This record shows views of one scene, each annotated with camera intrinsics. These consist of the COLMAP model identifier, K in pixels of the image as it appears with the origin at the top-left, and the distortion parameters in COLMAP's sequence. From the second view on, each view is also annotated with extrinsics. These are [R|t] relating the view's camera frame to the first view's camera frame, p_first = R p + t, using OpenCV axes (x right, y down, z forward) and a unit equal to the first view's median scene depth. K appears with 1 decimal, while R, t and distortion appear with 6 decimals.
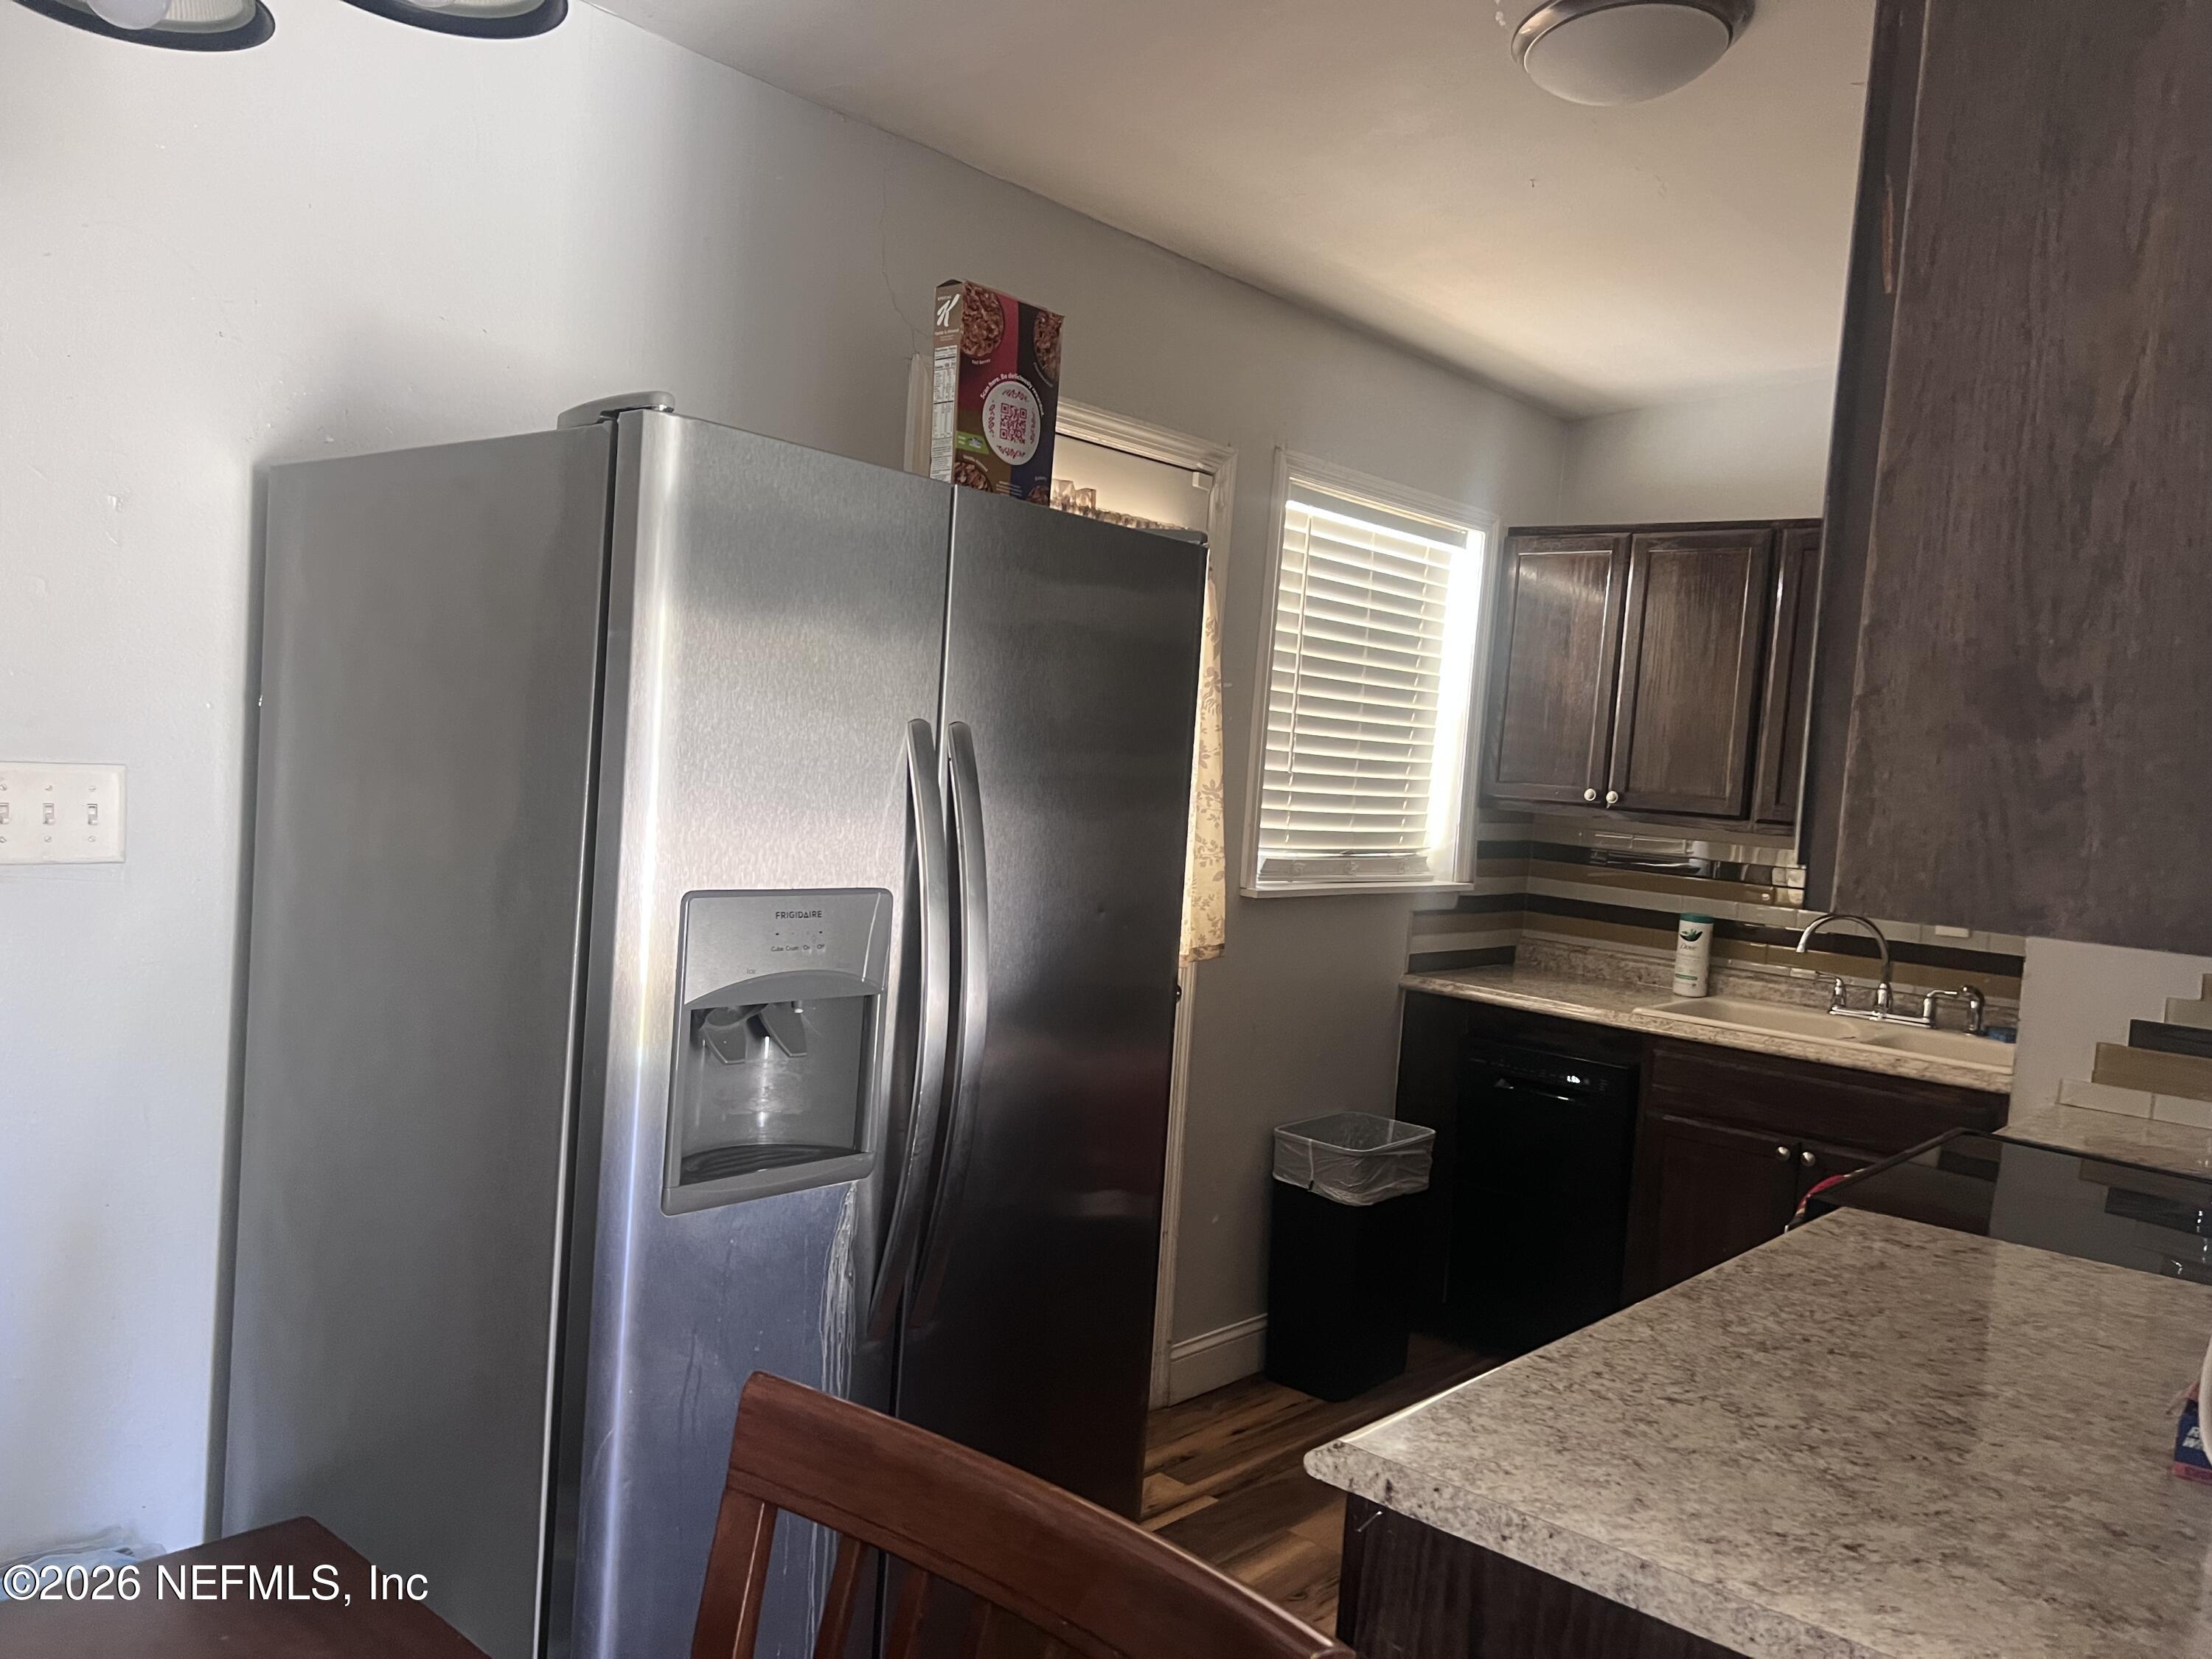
lens RADIAL K [[1680.1, 0, 1107.3], [0, 1680.1, 845.5], [0, 0, 1]] dist [0.041619, -0.041006]
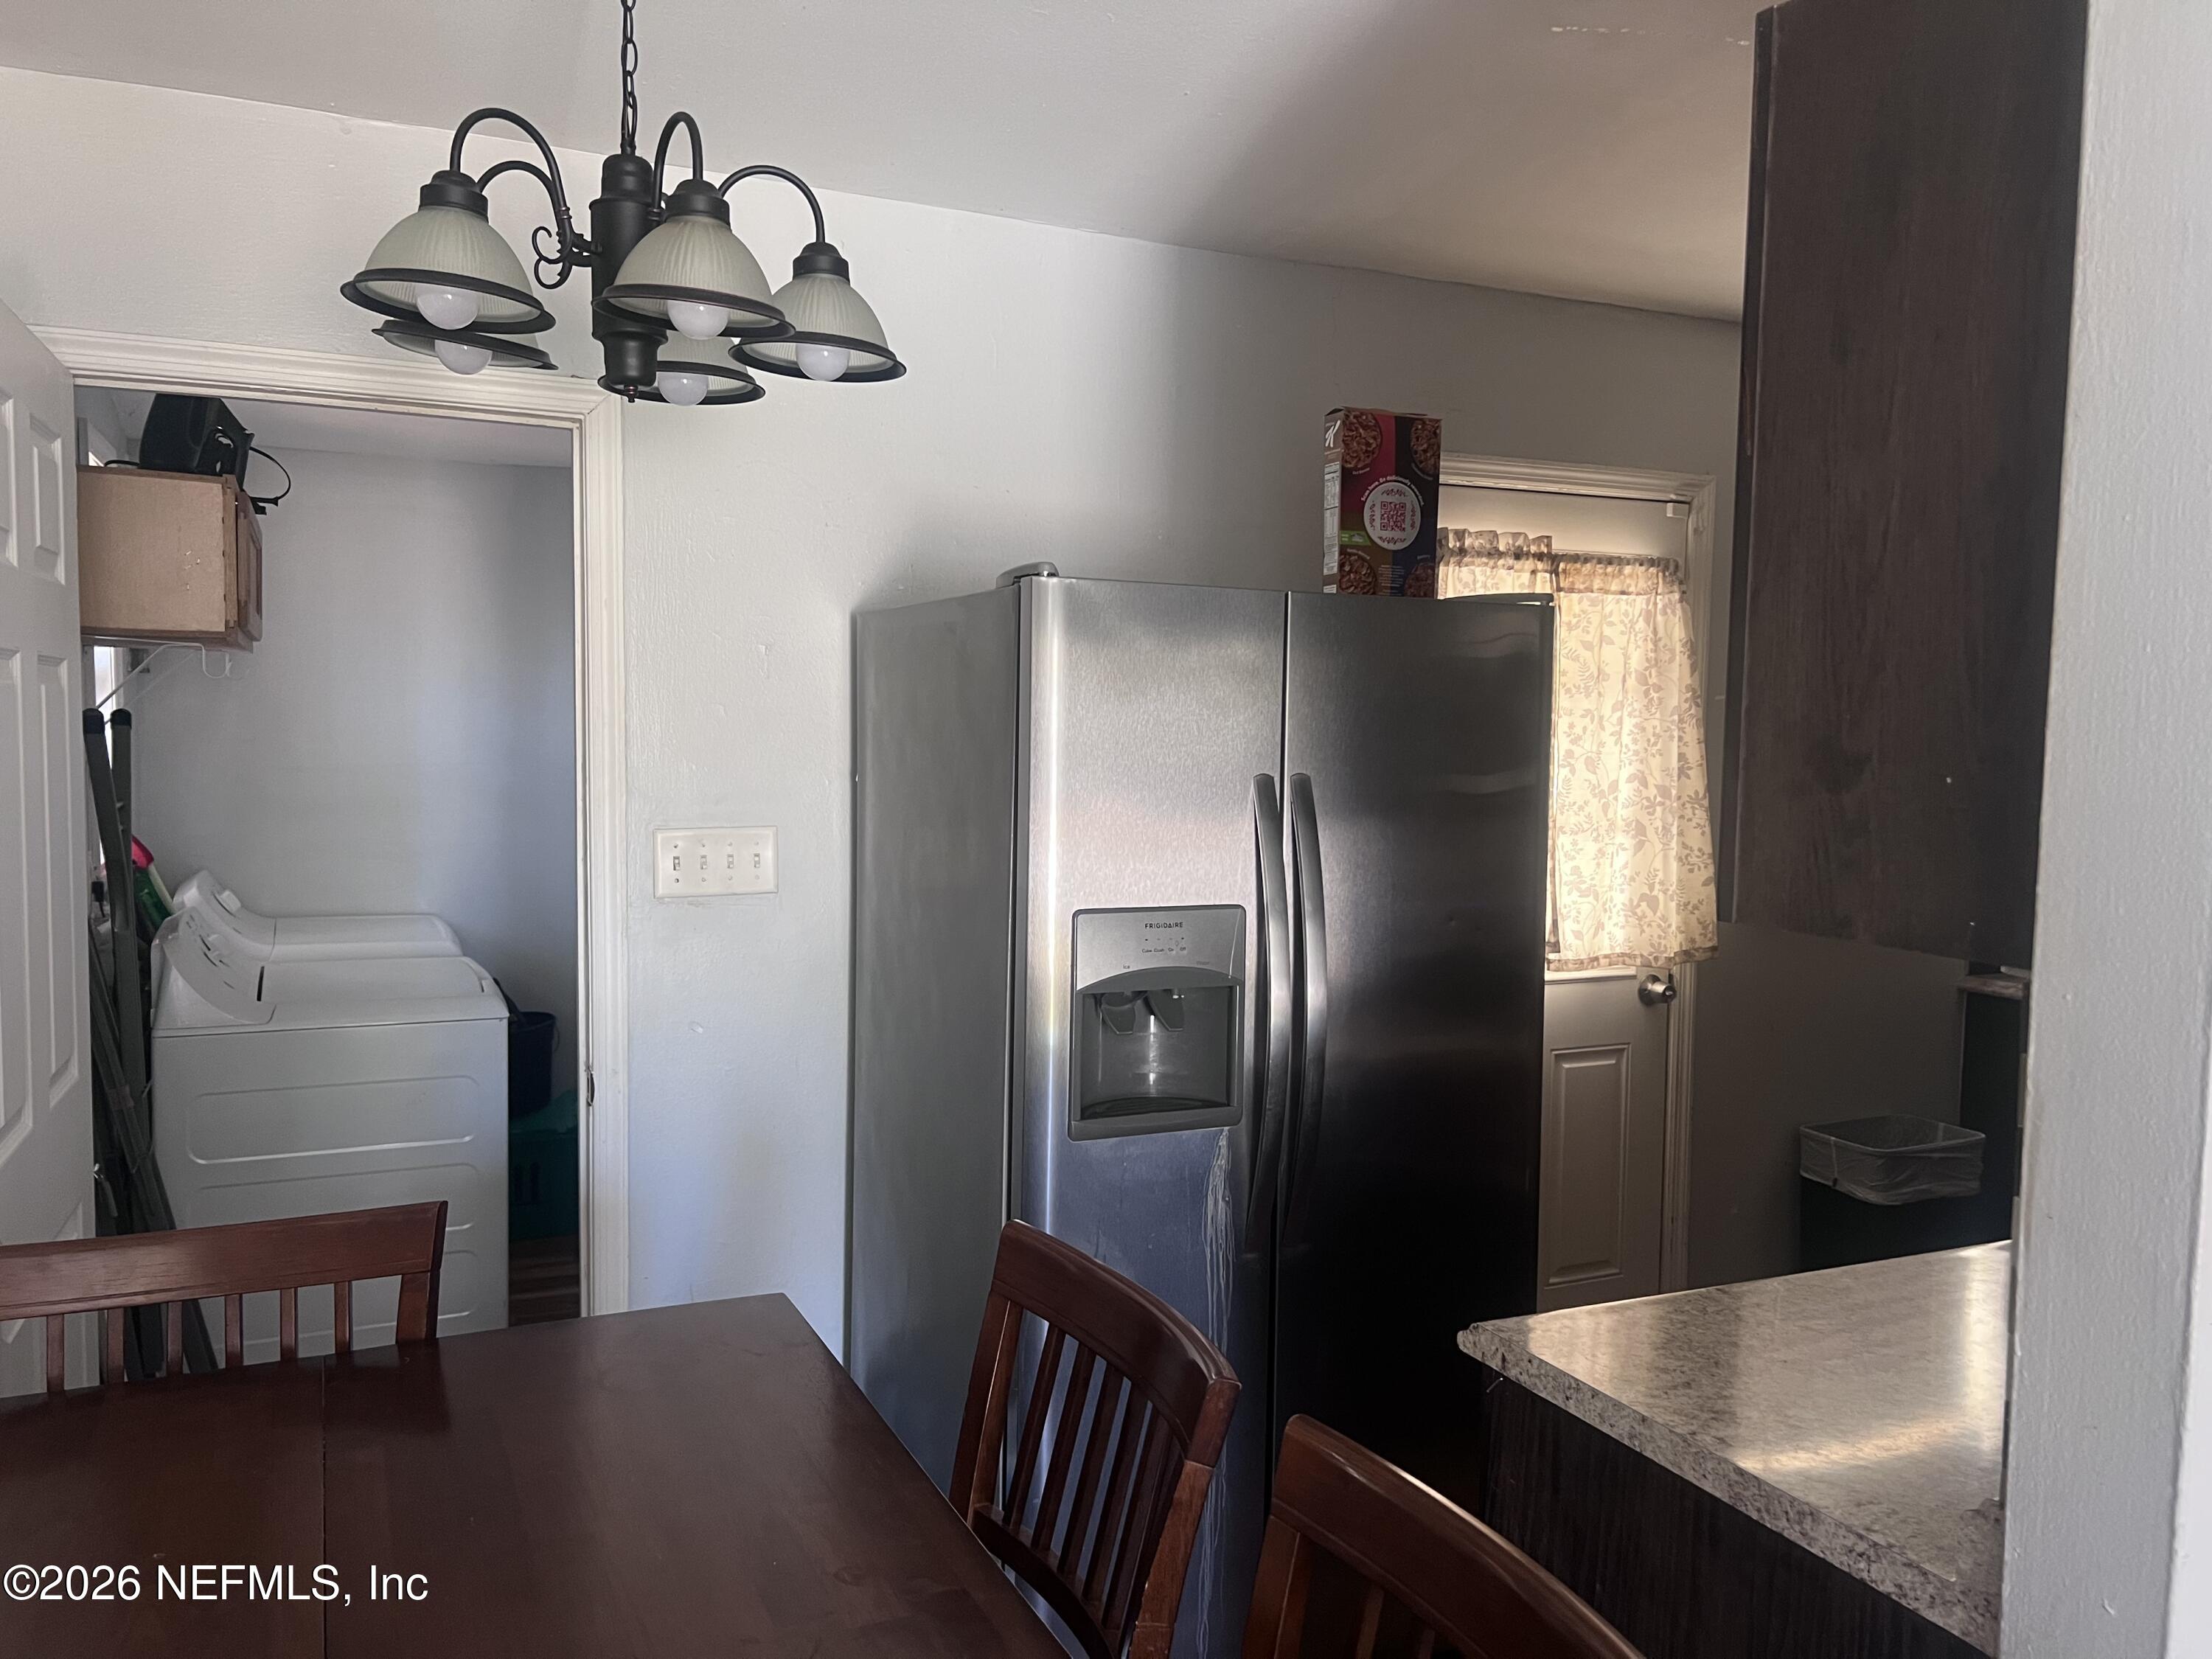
lens RADIAL K [[1680.1, 0, 1109.0], [0, 1680.1, 820.8], [0, 0, 1]] dist [0.041619, -0.041006]
pose [[0.911736, -0.033509, -0.409407, 0.315837], [0.027480, 0.999410, -0.020603, -0.015847], [0.409856, 0.007534, 0.912119, -0.240045]]
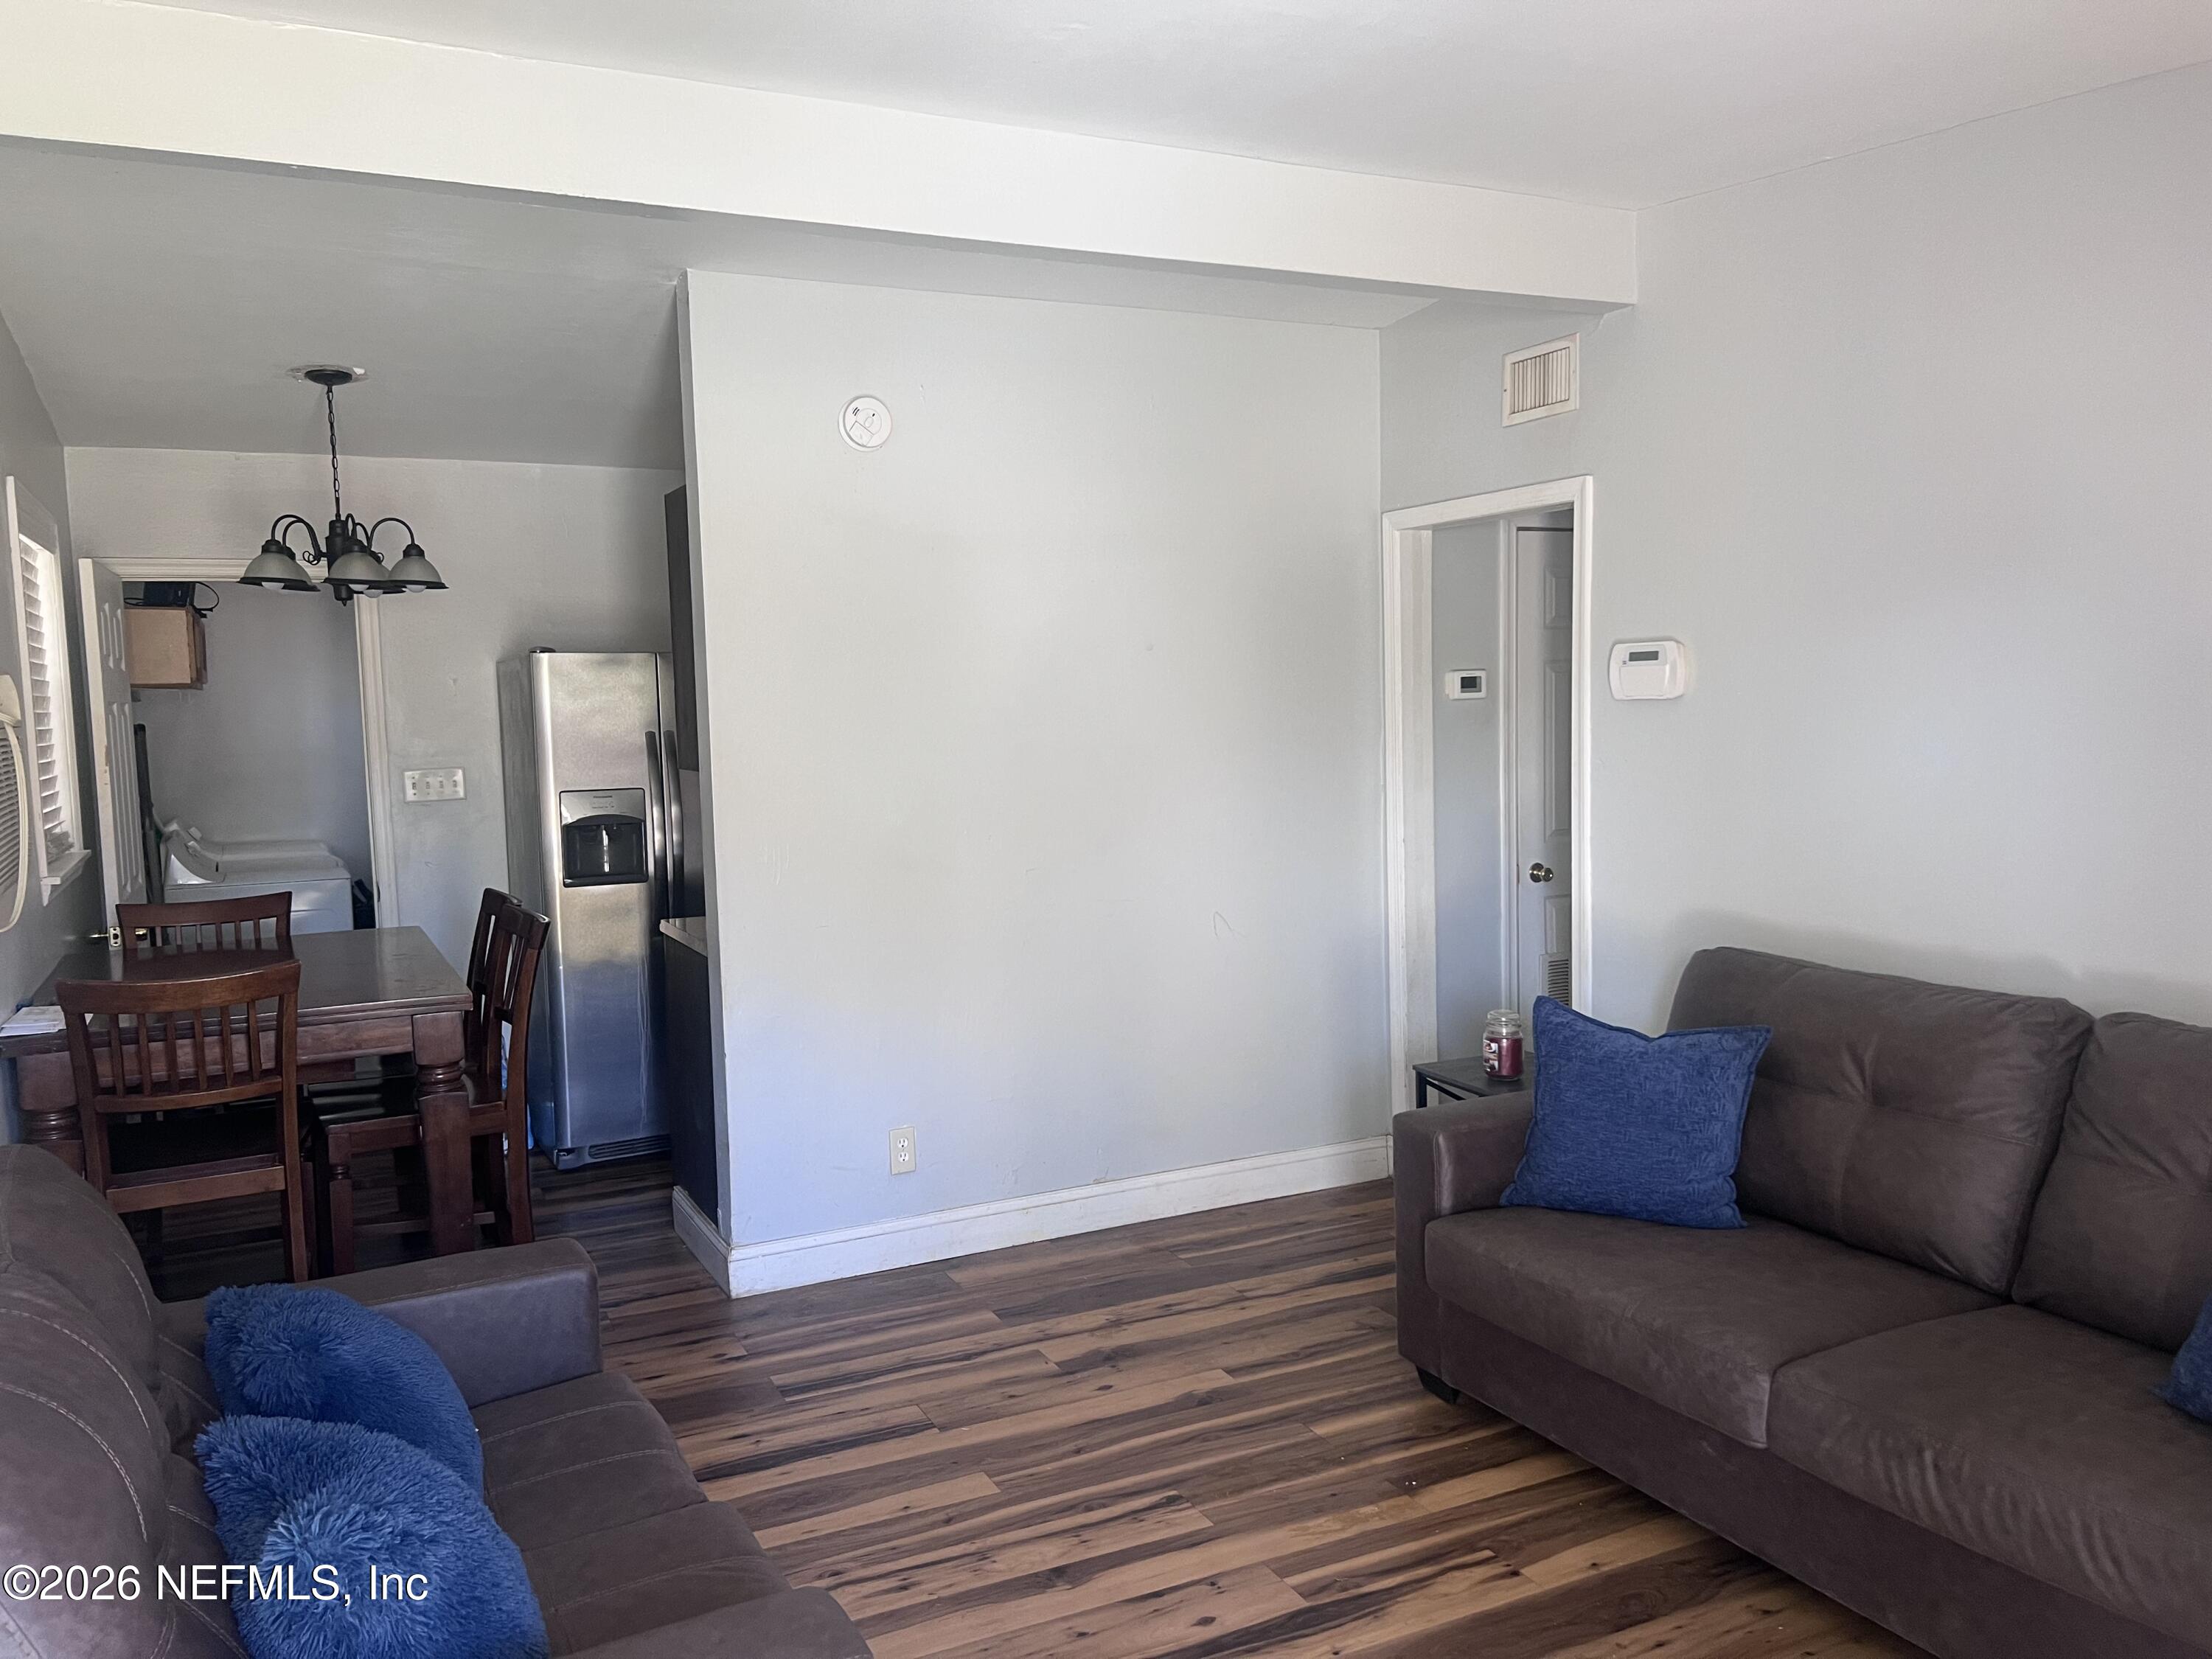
lens RADIAL K [[1680.1, 0, 1106.0], [0, 1680.1, 837.8], [0, 0, 1]] dist [0.041619, -0.041006]
pose [[0.921219, -0.059365, -0.384488, 1.854101], [0.067378, 0.997700, 0.007389, 0.152255], [0.383165, -0.032713, 0.923100, -1.545435]]
